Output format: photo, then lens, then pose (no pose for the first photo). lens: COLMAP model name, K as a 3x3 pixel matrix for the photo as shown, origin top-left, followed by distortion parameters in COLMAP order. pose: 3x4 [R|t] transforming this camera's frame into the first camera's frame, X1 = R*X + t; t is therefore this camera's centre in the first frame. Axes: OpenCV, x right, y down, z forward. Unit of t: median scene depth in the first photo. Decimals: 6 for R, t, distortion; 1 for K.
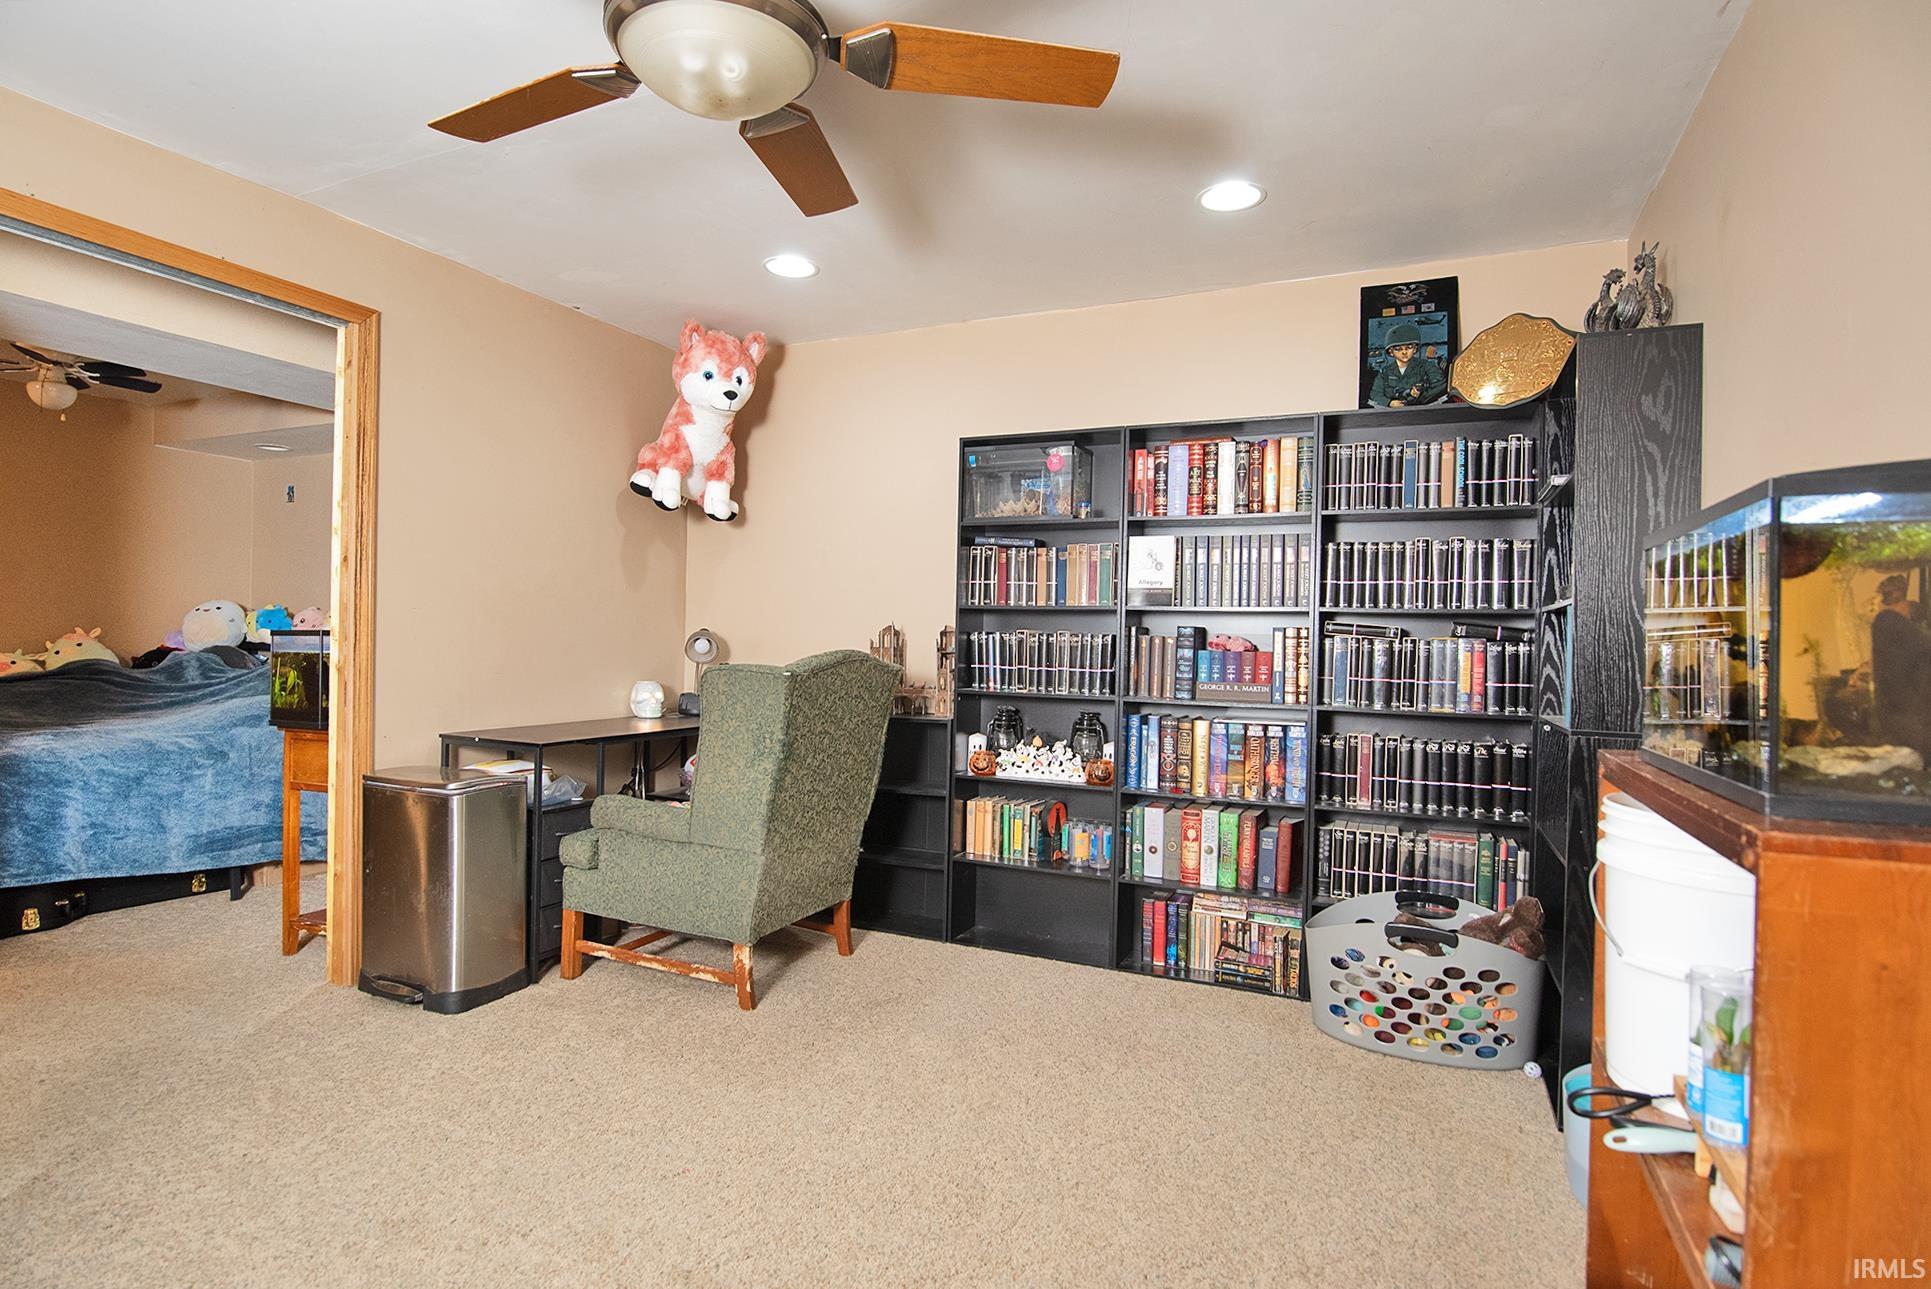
lens RADIAL K [[971.5, 0, 939.9], [0, 971.5, 641.0], [0, 0, 1]] dist [-0.001753, -0.000108]
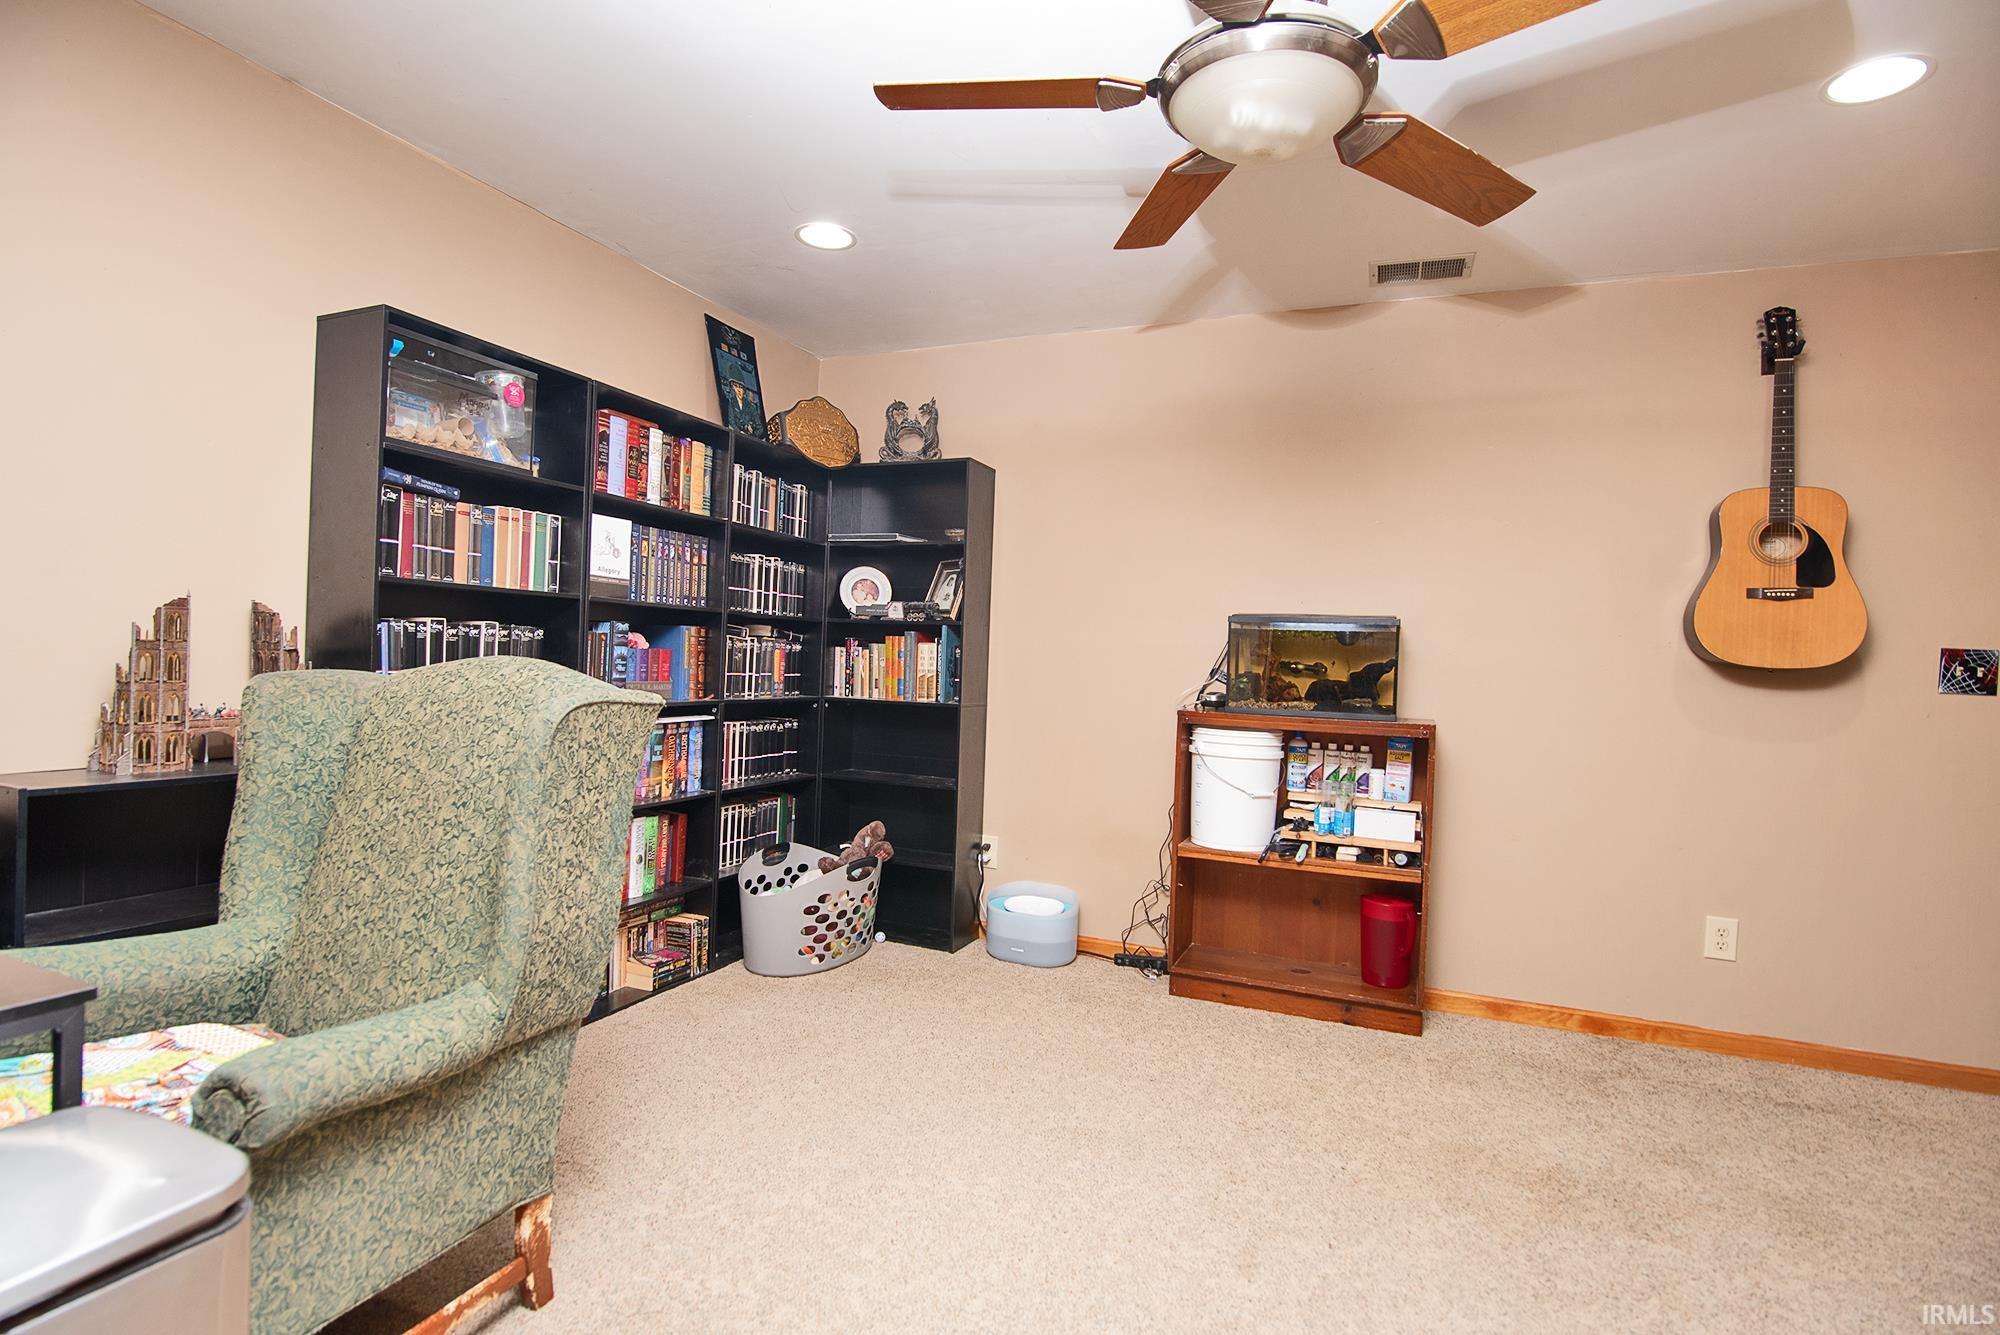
lens RADIAL K [[1006.2, 0, 973.5], [0, 1006.2, 663.9], [0, 0, 1]] dist [-0.001753, -0.000108]
pose [[-0.025474, -0.028518, 0.999269, -0.708987], [-0.036110, 0.998967, 0.027589, -0.013890], [-0.999023, -0.035381, -0.026477, 0.715132]]
